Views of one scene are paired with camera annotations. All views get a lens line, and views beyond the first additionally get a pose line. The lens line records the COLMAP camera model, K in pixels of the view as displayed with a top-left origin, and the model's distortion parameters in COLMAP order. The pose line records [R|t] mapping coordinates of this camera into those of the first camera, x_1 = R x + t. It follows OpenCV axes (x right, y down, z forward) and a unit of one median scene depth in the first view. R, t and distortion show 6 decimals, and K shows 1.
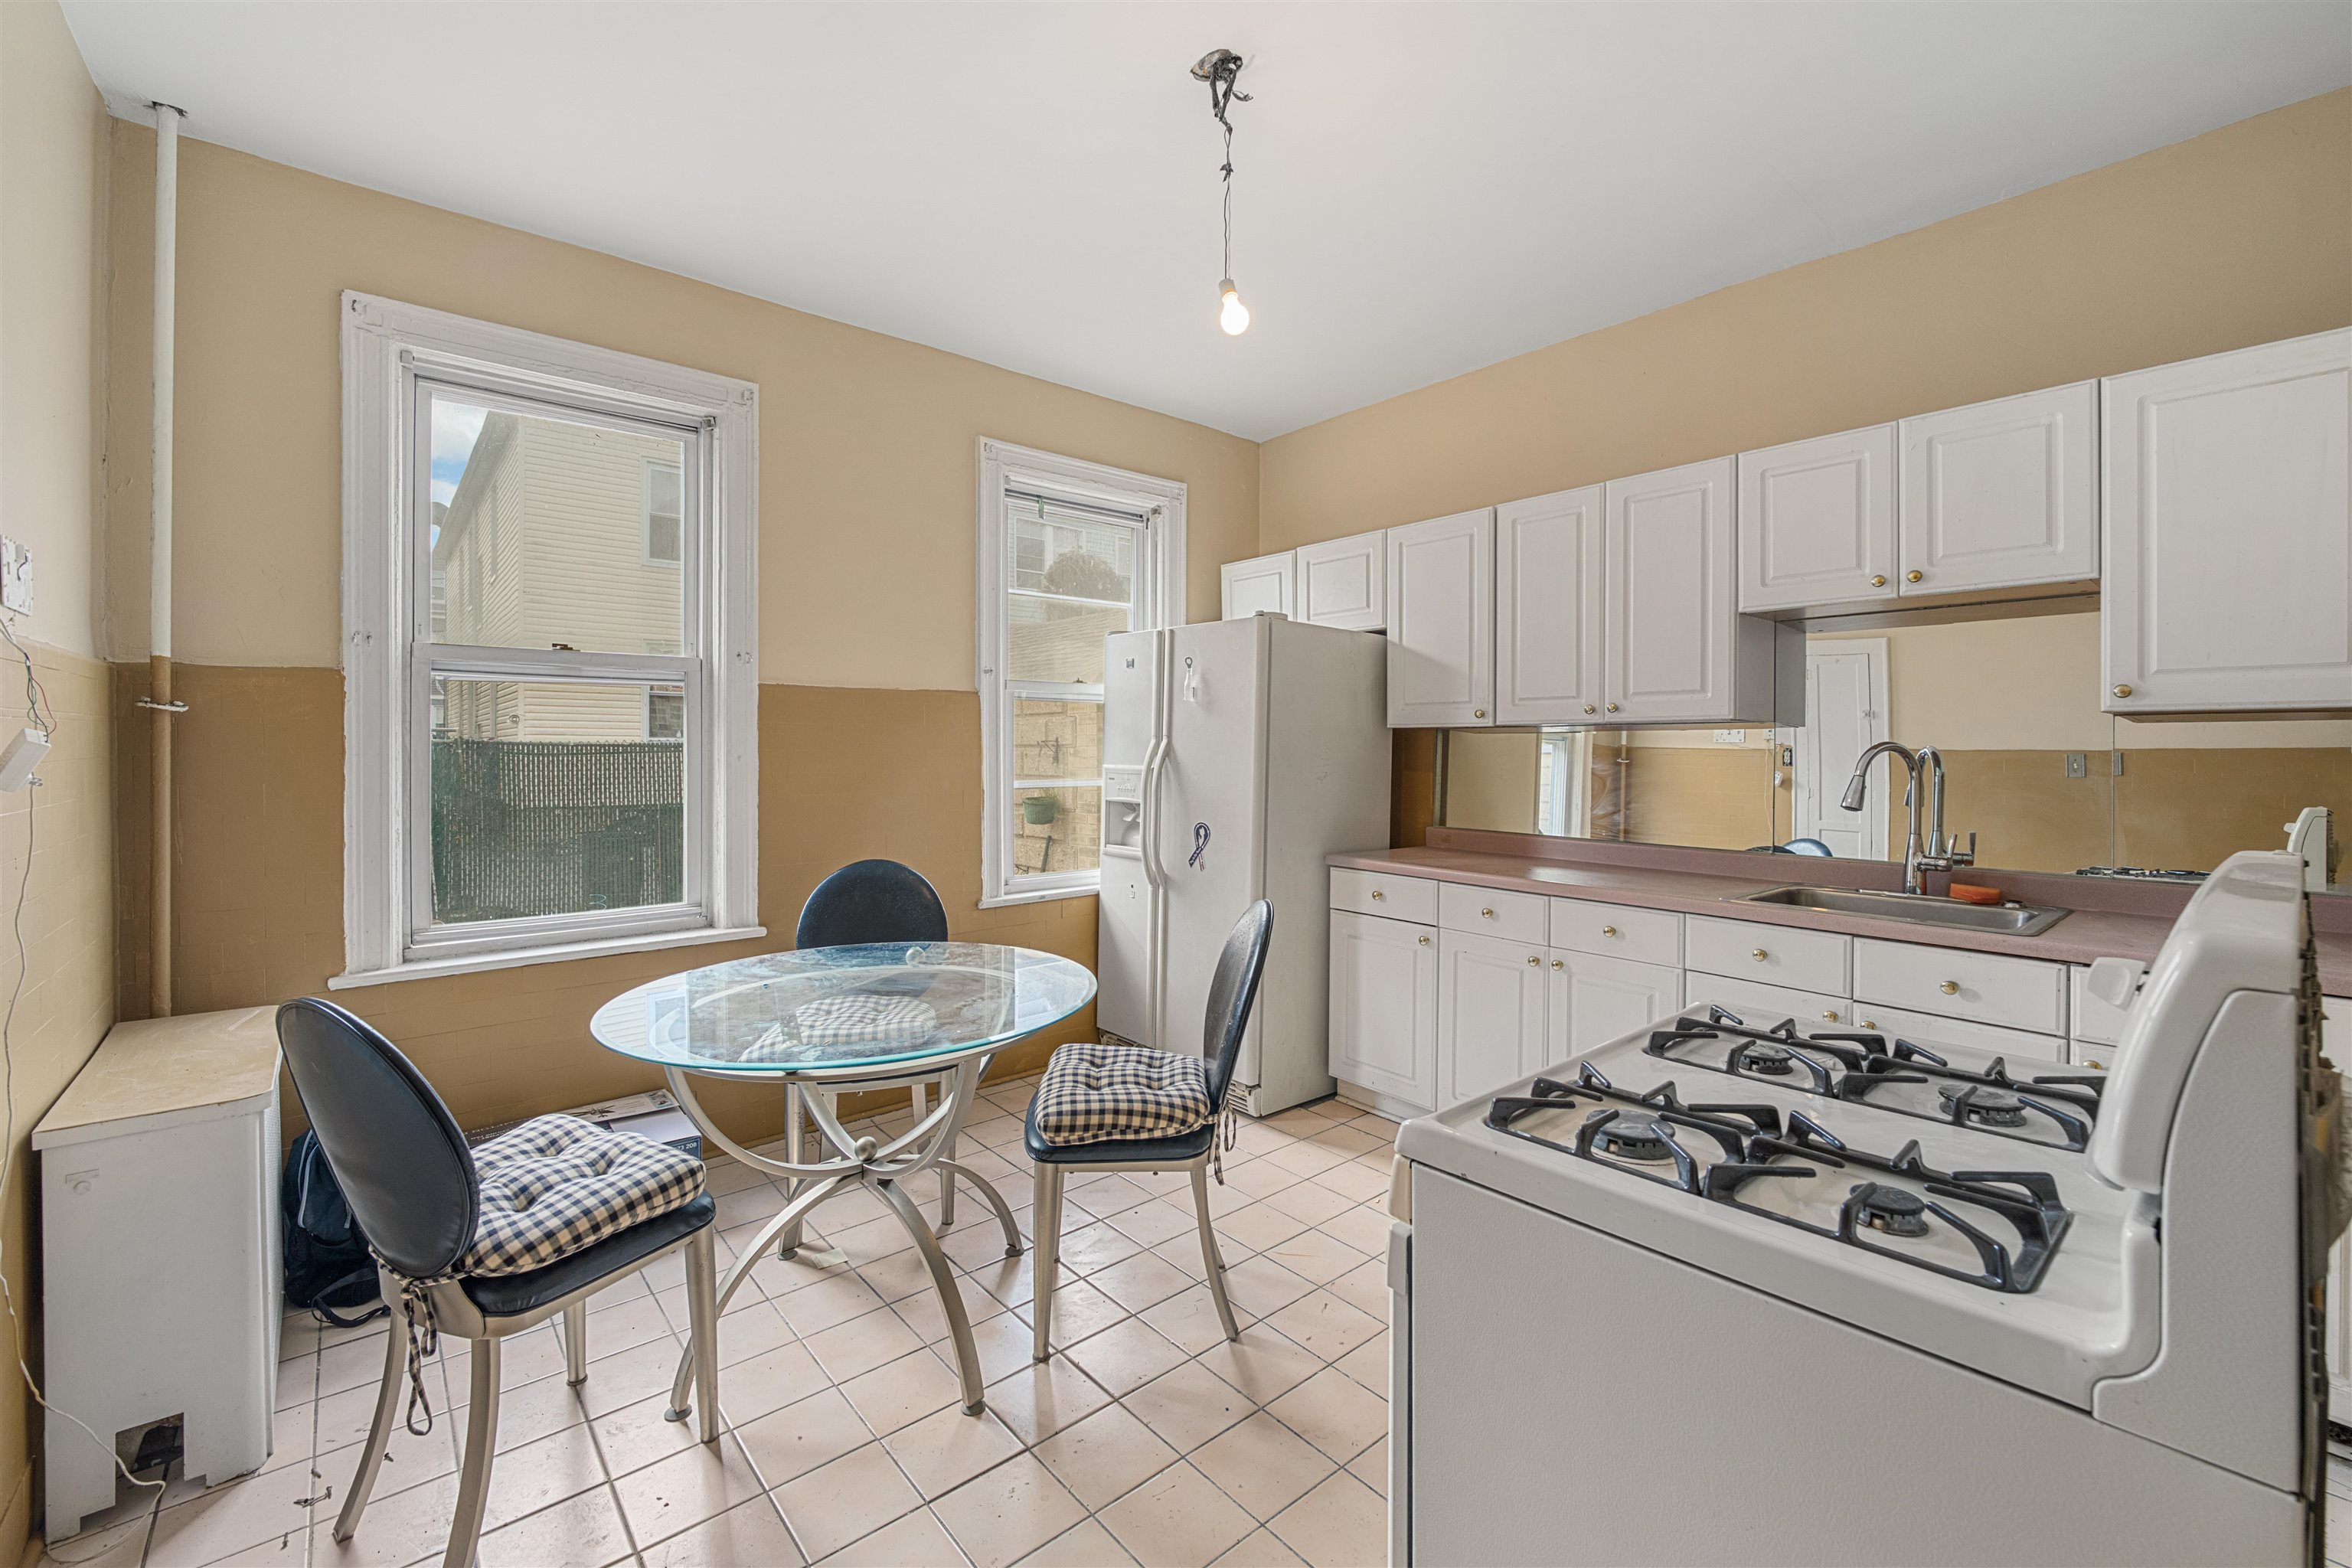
lens RADIAL K [[958.5, 0, 1164.1], [0, 958.5, 758.5], [0, 0, 1]] dist [-0.007466, -0.003893]
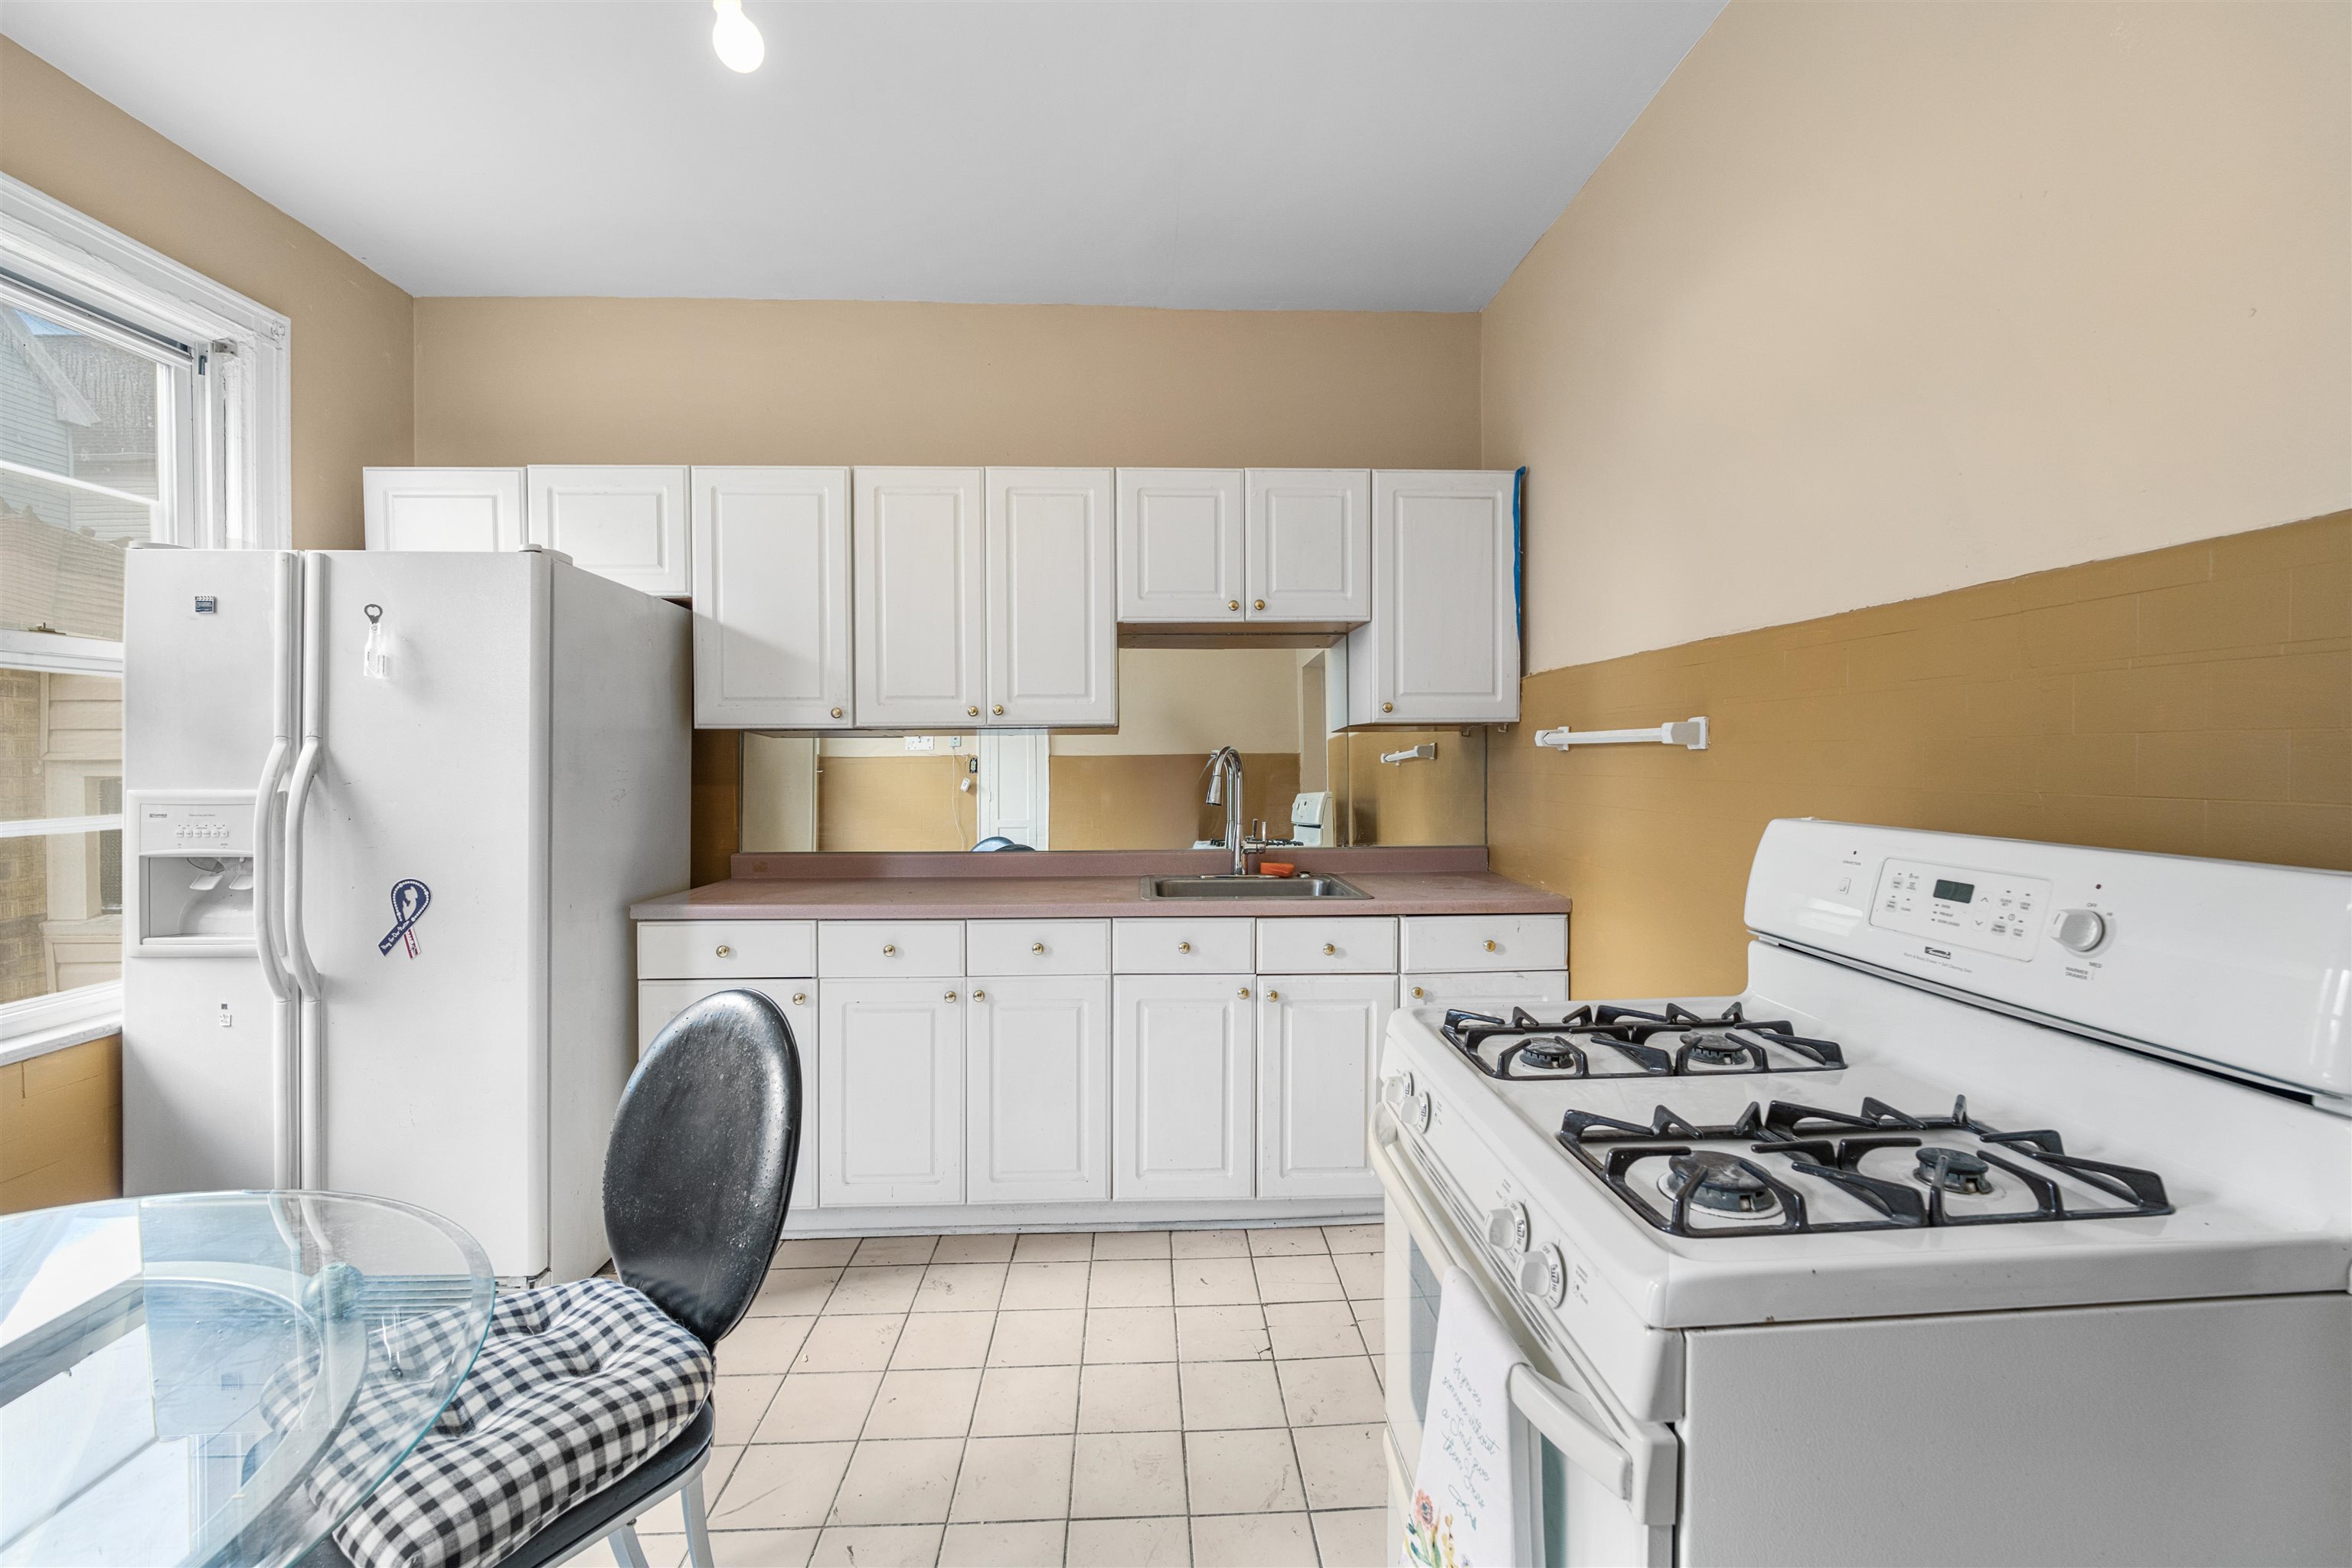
lens RADIAL K [[958.5, 0, 1185.8], [0, 958.5, 770.6], [0, 0, 1]] dist [-0.007466, -0.003893]
pose [[0.602883, -0.016630, 0.797656, -0.144025], [0.016499, 0.999829, 0.008376, 0.001229], [-0.797659, 0.008111, 0.603054, 0.244173]]
